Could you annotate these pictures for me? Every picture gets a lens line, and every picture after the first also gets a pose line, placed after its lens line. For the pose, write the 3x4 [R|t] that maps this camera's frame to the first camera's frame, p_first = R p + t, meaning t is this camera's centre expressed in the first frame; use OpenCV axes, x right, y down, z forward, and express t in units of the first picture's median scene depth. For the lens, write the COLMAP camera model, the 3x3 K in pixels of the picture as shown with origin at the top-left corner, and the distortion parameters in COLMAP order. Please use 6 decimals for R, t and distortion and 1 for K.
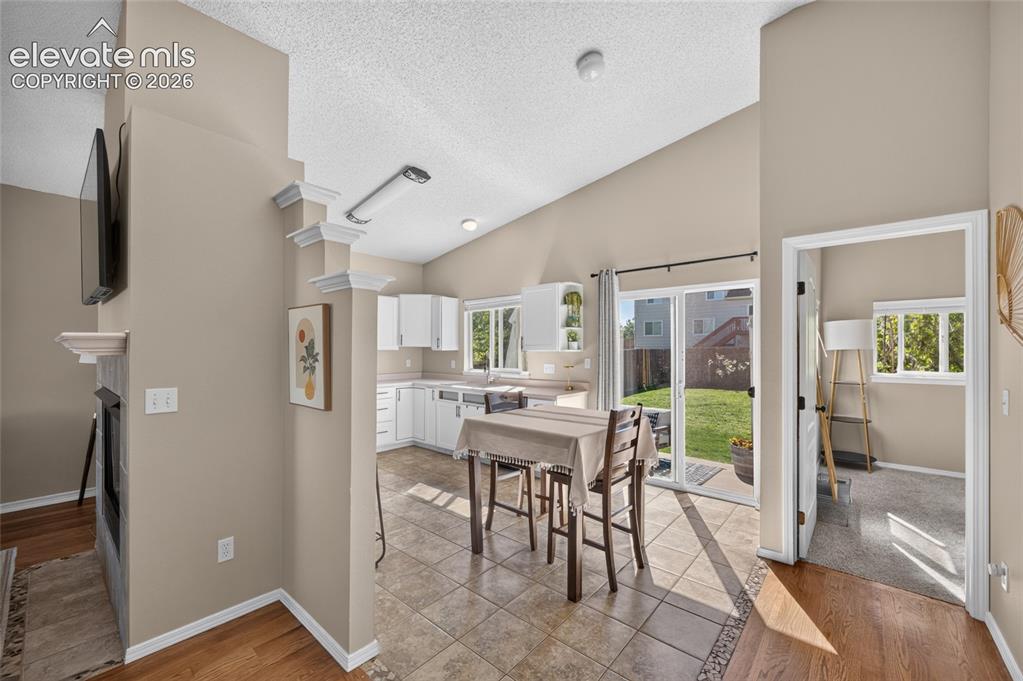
lens RADIAL K [[409.3, 0, 512.5], [0, 409.3, 351.7], [0, 0, 1]] dist [-0.001154, -0.000231]
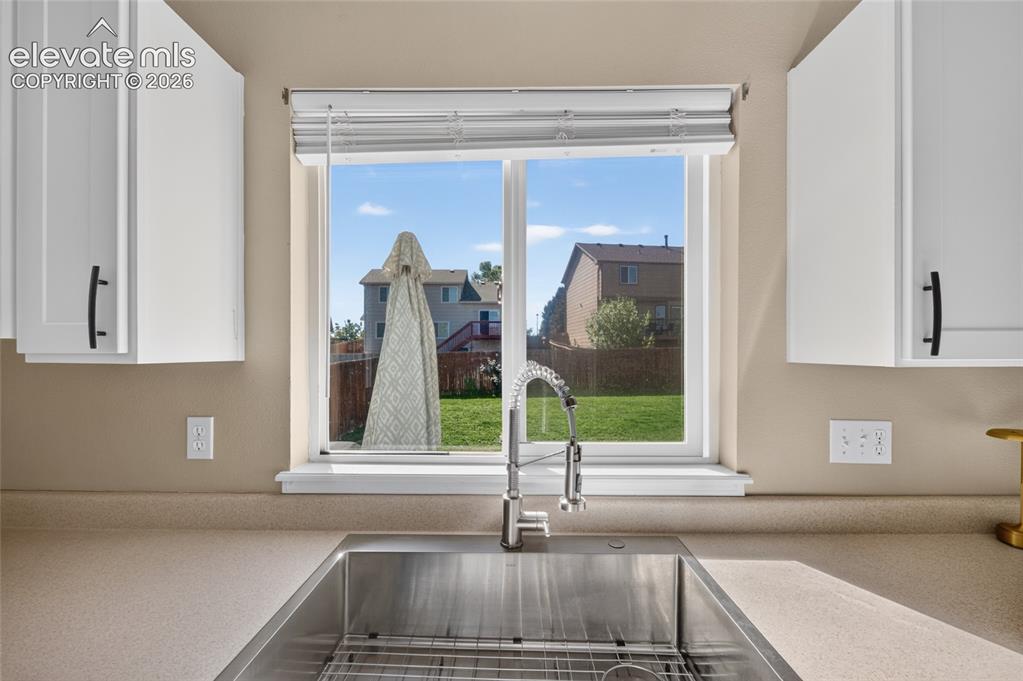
lens RADIAL K [[409.3, 0, 512.5], [0, 409.3, 351.7], [0, 0, 1]] dist [-0.001154, -0.000231]
pose [[0.764347, 0.002283, 0.644801, -0.206074], [0.004724, 0.999947, -0.009140, -0.006635], [-0.644788, 0.010032, 0.764296, 1.020453]]
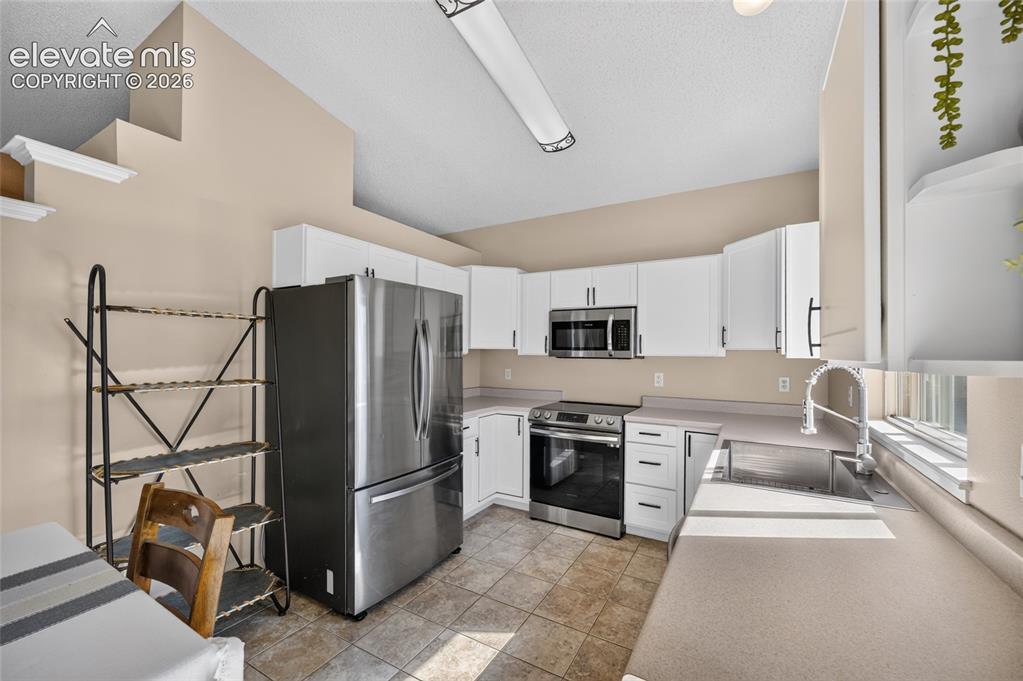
lens RADIAL K [[409.3, 0, 512.5], [0, 409.3, 351.7], [0, 0, 1]] dist [-0.001154, -0.000231]
pose [[0.186147, -0.000006, -0.982522, 0.218782], [-0.013872, 0.999900, -0.002634, -0.005837], [0.982424, 0.014119, 0.186129, 0.827165]]
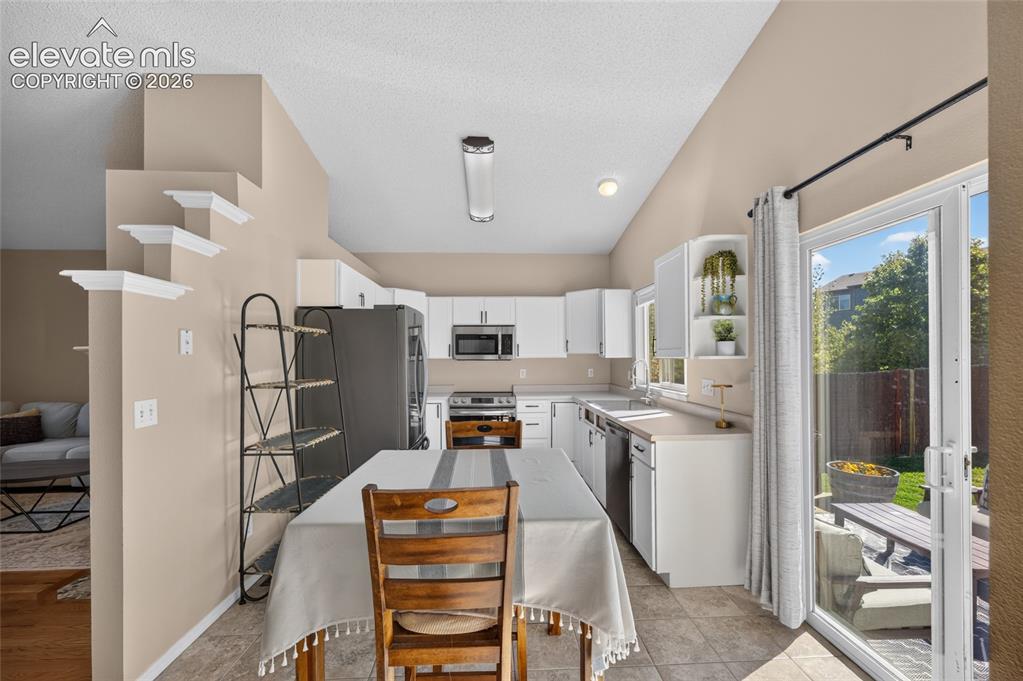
lens RADIAL K [[415.1, 0, 514.4], [0, 415.1, 358.2], [0, 0, 1]] dist [-0.002964, -0.000419]
pose [[0.690404, -0.001927, -0.723421, 0.356379], [0.001328, 0.999998, -0.001396, -0.001368], [0.723422, 0.000003, 0.690406, 0.404854]]
